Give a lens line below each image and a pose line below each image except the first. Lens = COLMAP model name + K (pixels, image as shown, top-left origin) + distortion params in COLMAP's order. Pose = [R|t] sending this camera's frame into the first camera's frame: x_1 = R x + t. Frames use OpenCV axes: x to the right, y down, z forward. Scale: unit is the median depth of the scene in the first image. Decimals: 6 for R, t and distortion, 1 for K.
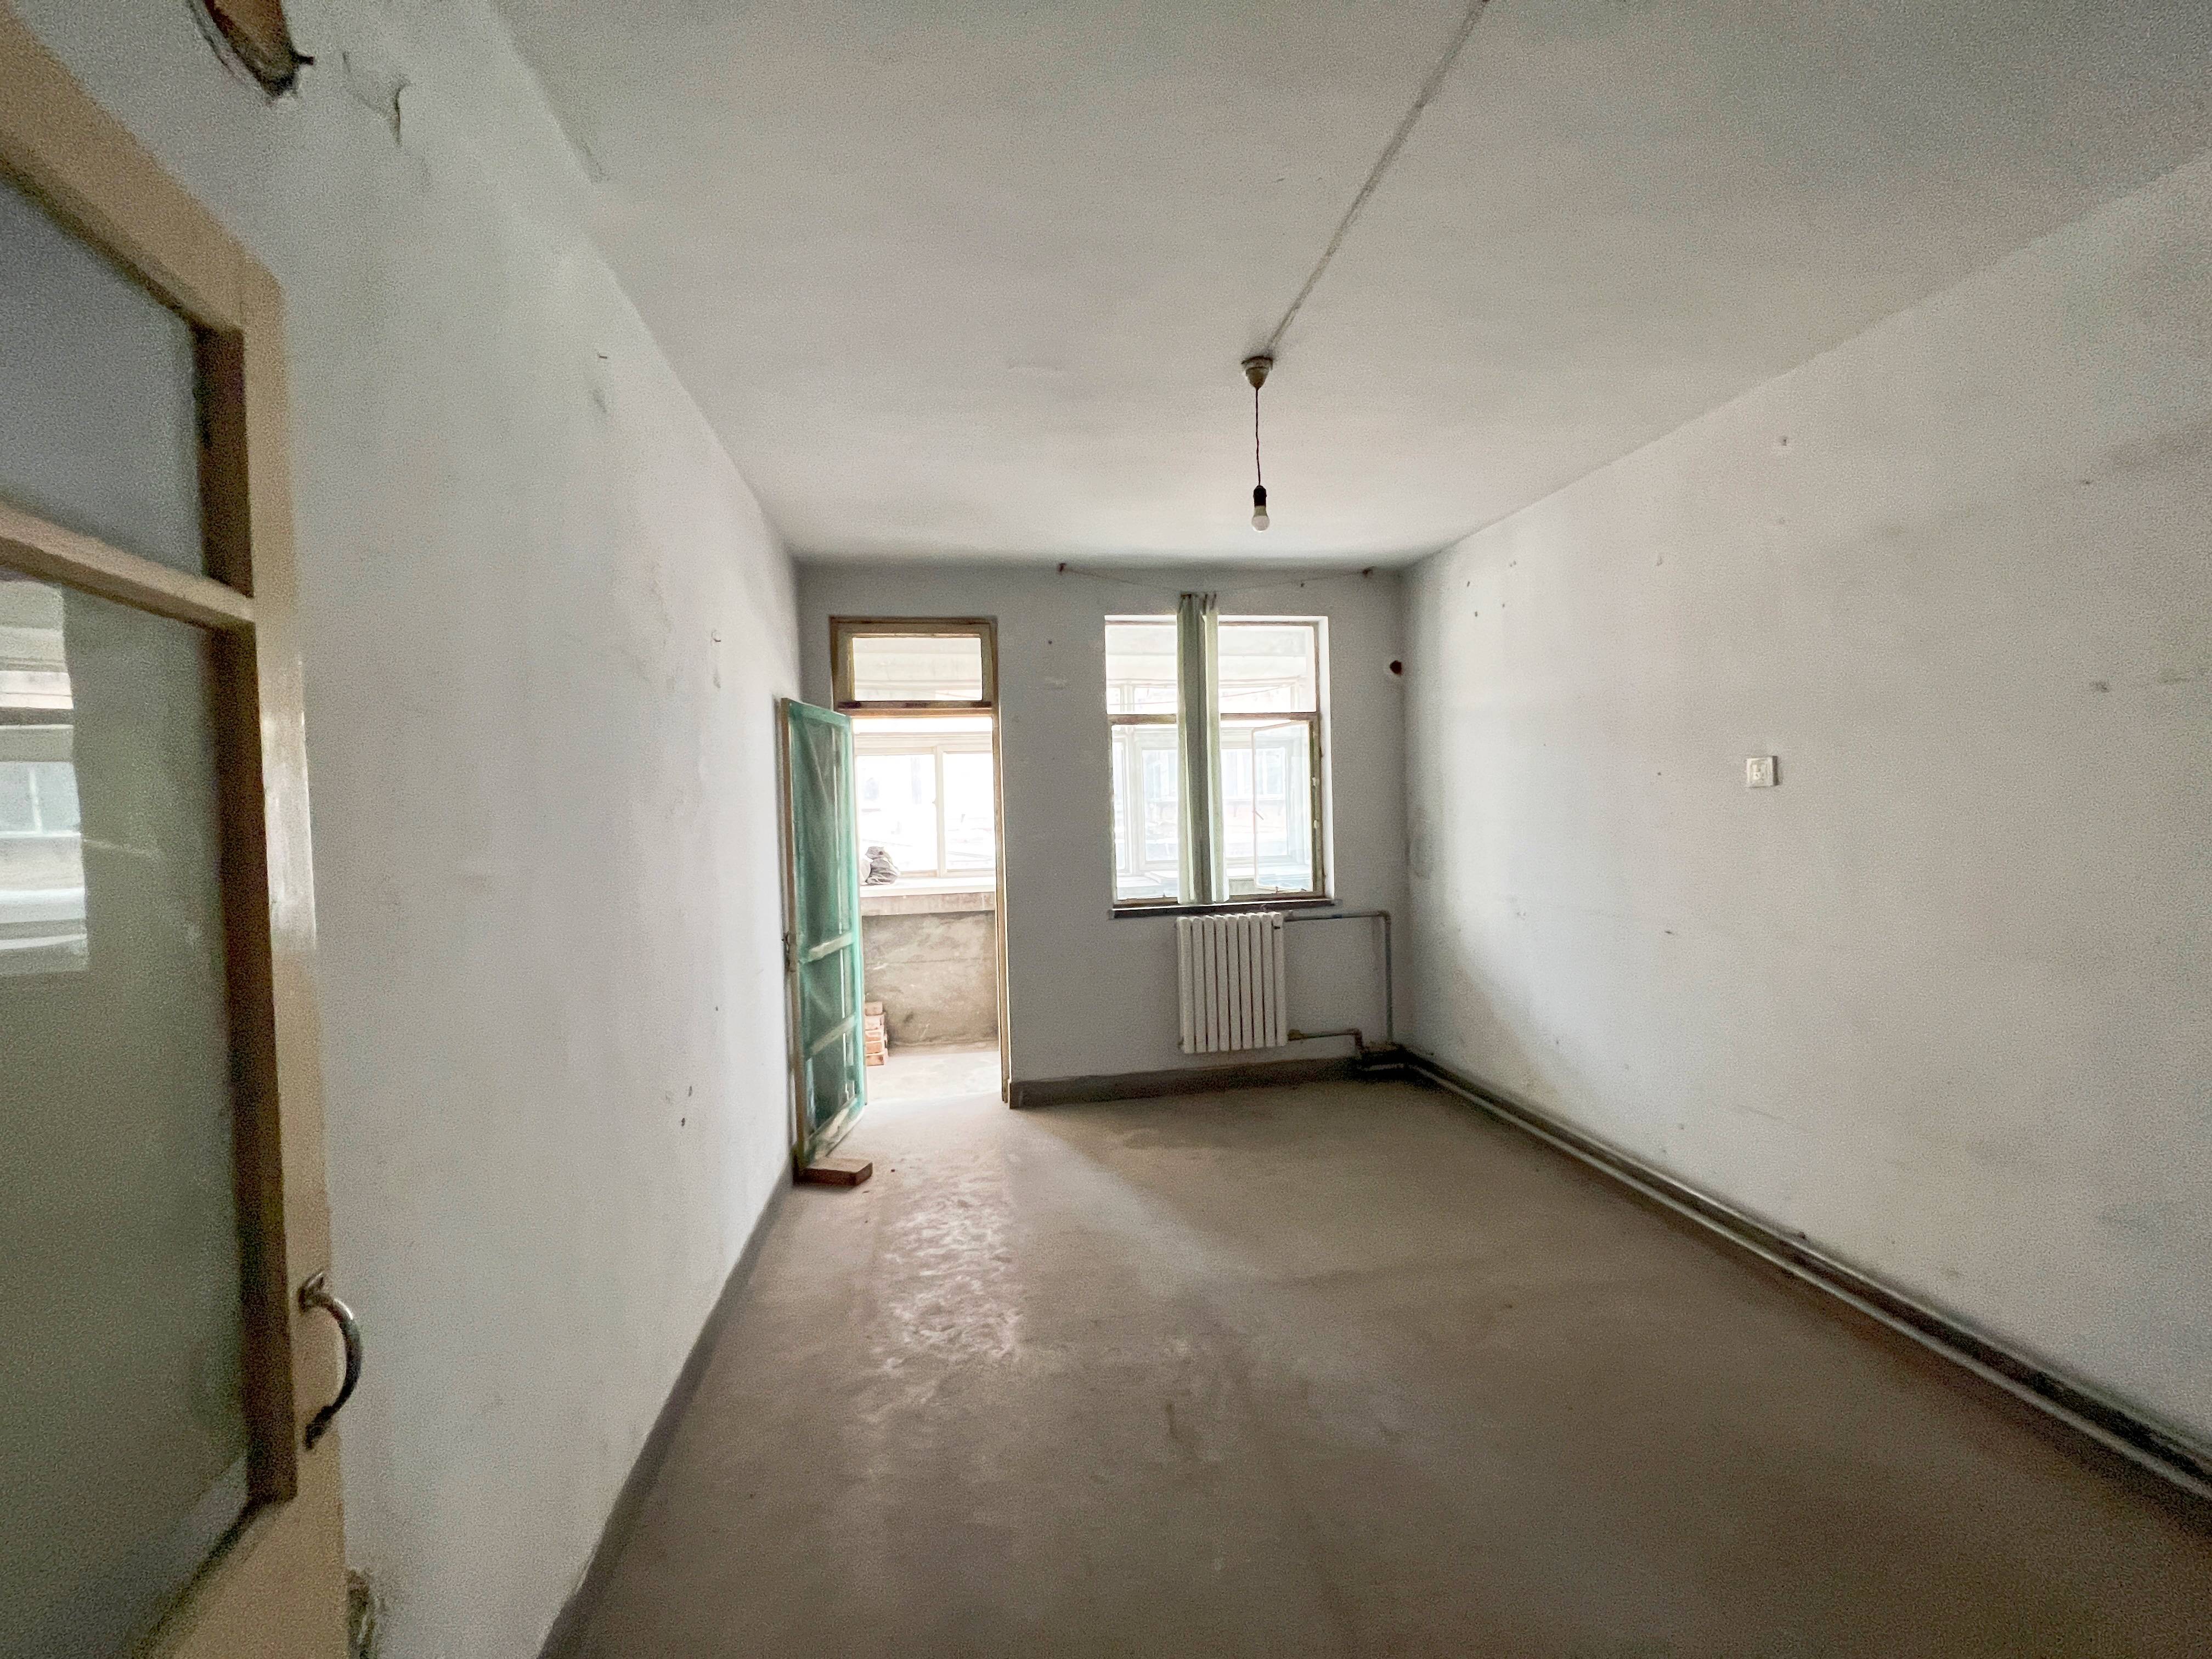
lens RADIAL K [[897.7, 0, 1111.6], [0, 897.7, 828.5], [0, 0, 1]] dist [-0.003289, -0.000190]
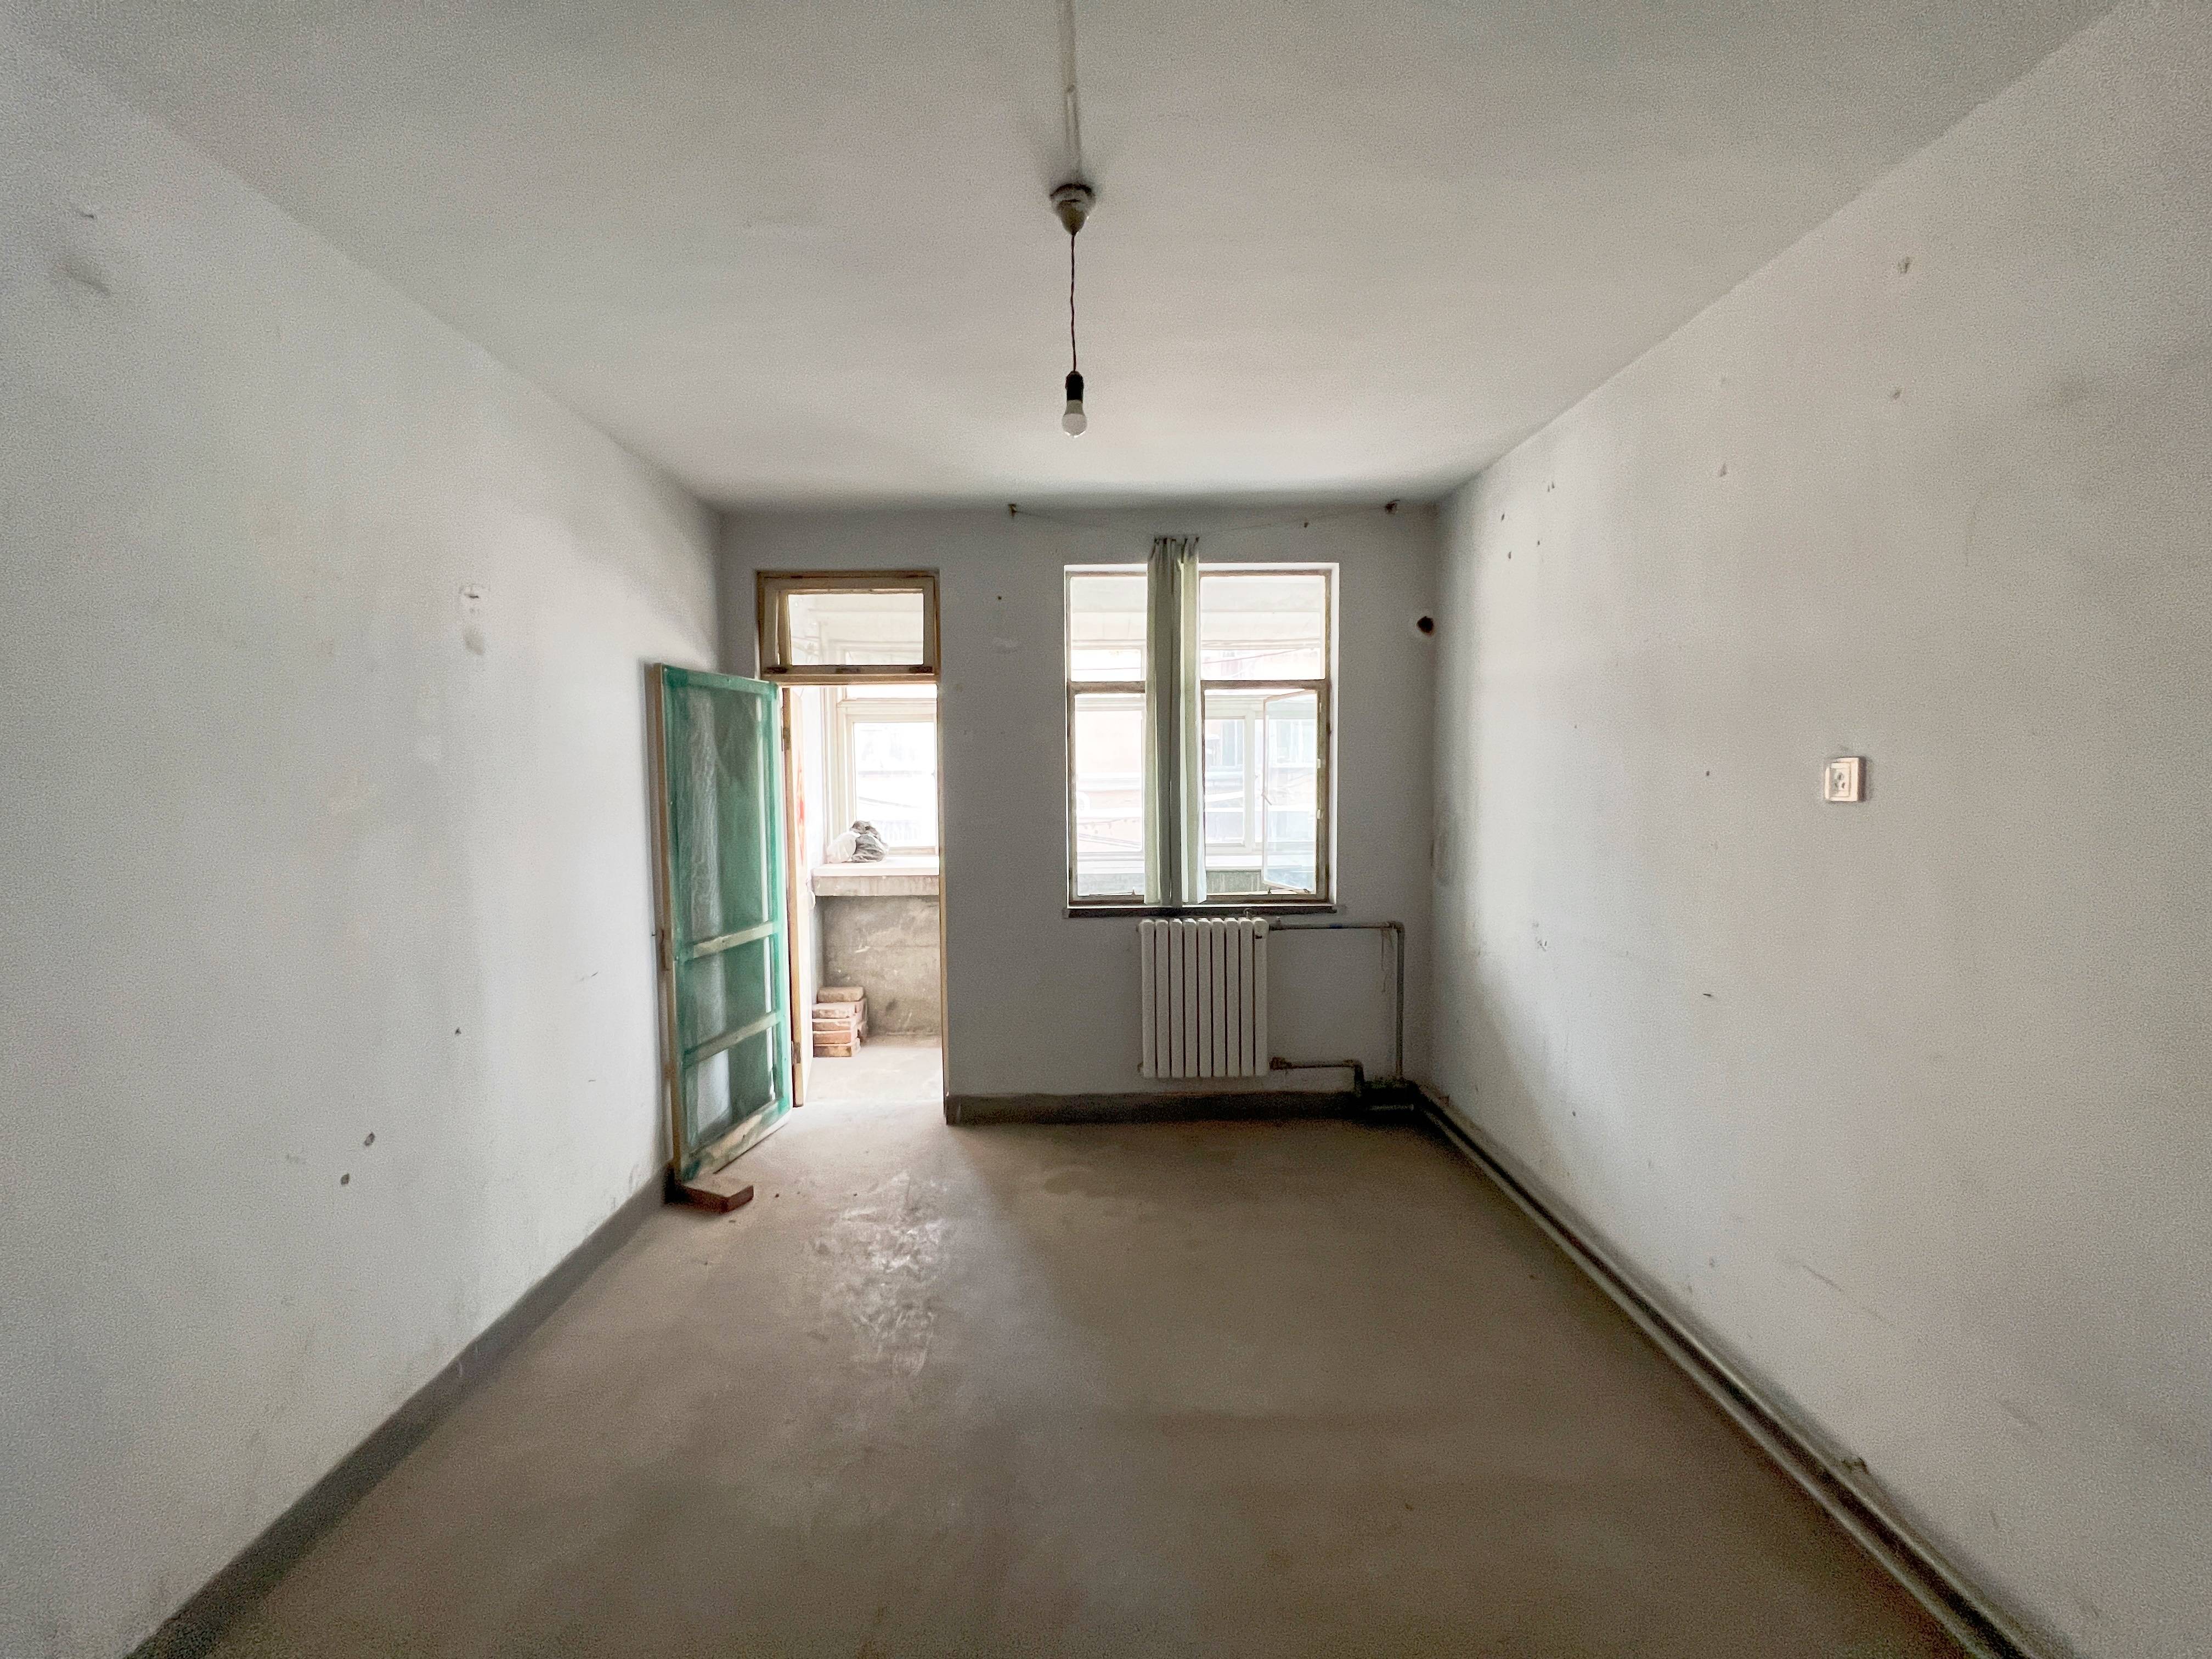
lens RADIAL K [[897.7, 0, 1106.5], [0, 897.7, 827.7], [0, 0, 1]] dist [-0.003289, -0.000190]
pose [[0.987952, 0.029771, -0.151870, 0.169995], [-0.023307, 0.998752, 0.044168, -0.026389], [0.152995, -0.040096, 0.987413, 0.151806]]
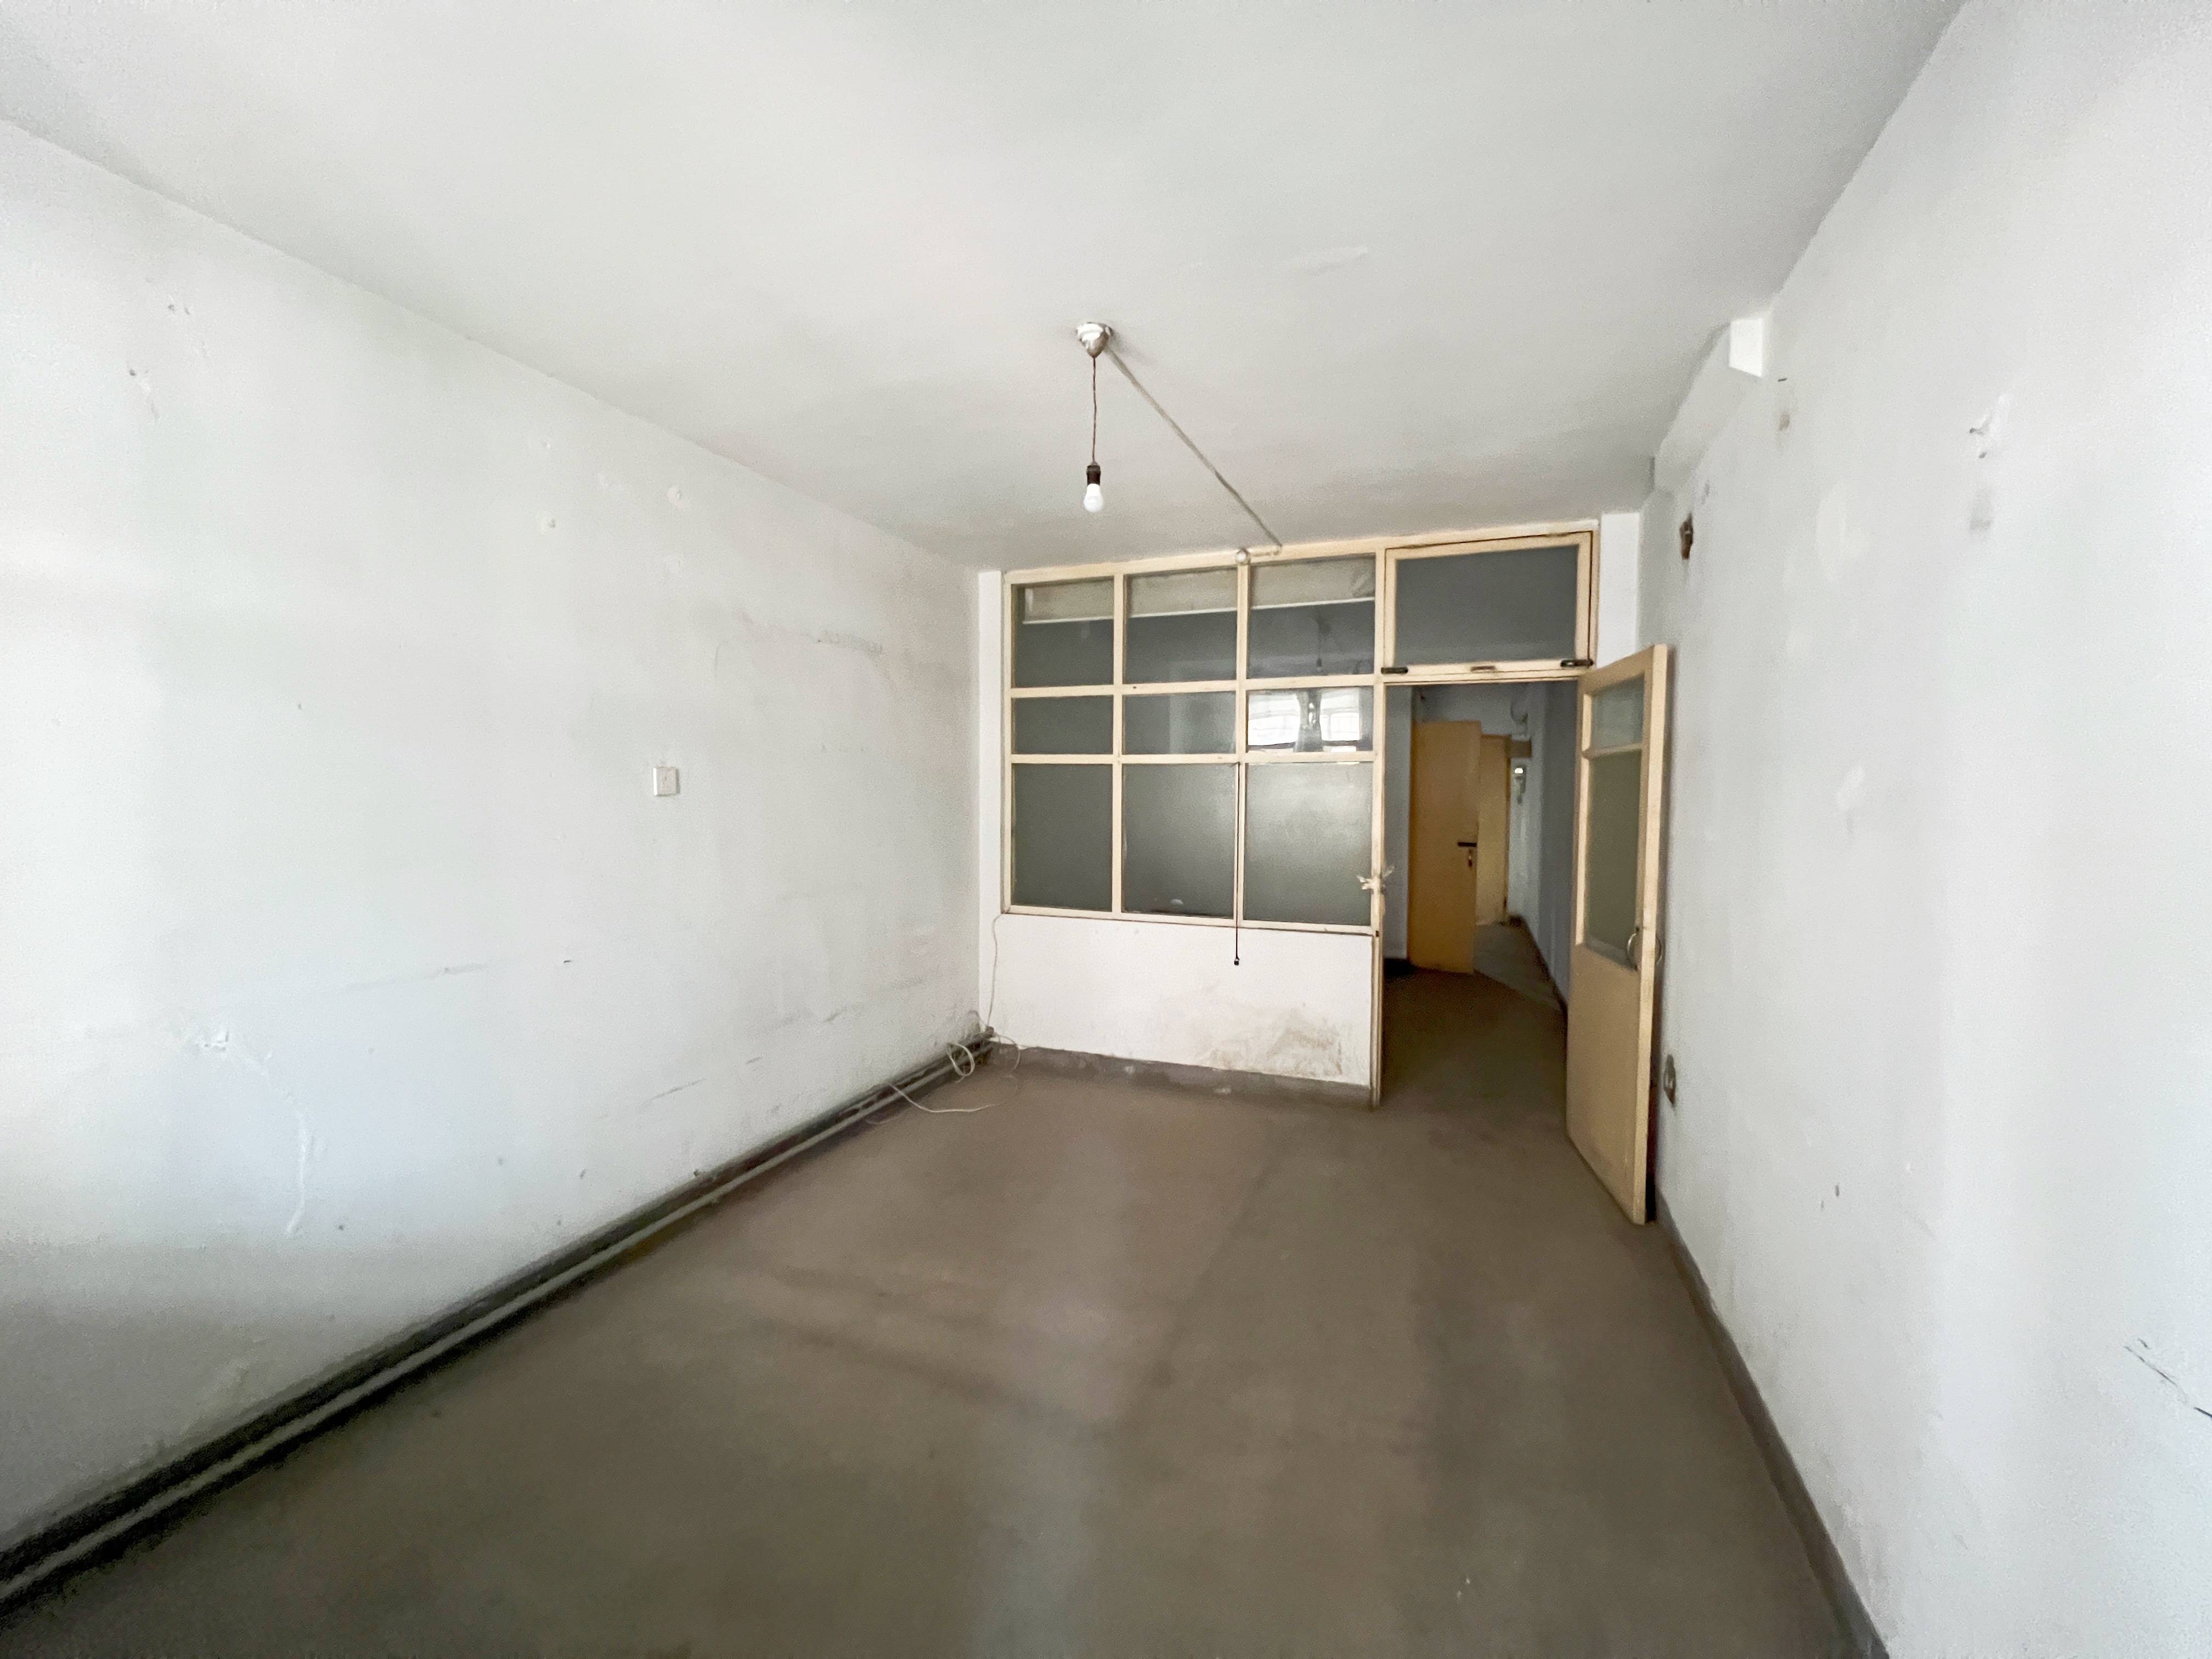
lens RADIAL K [[897.7, 0, 1102.4], [0, 897.7, 831.8], [0, 0, 1]] dist [-0.003289, -0.000190]
pose [[-0.851463, 0.005028, 0.524390, -0.182513], [0.032579, 0.998530, 0.043325, -0.018529], [-0.523402, 0.053974, -0.850375, 0.987573]]
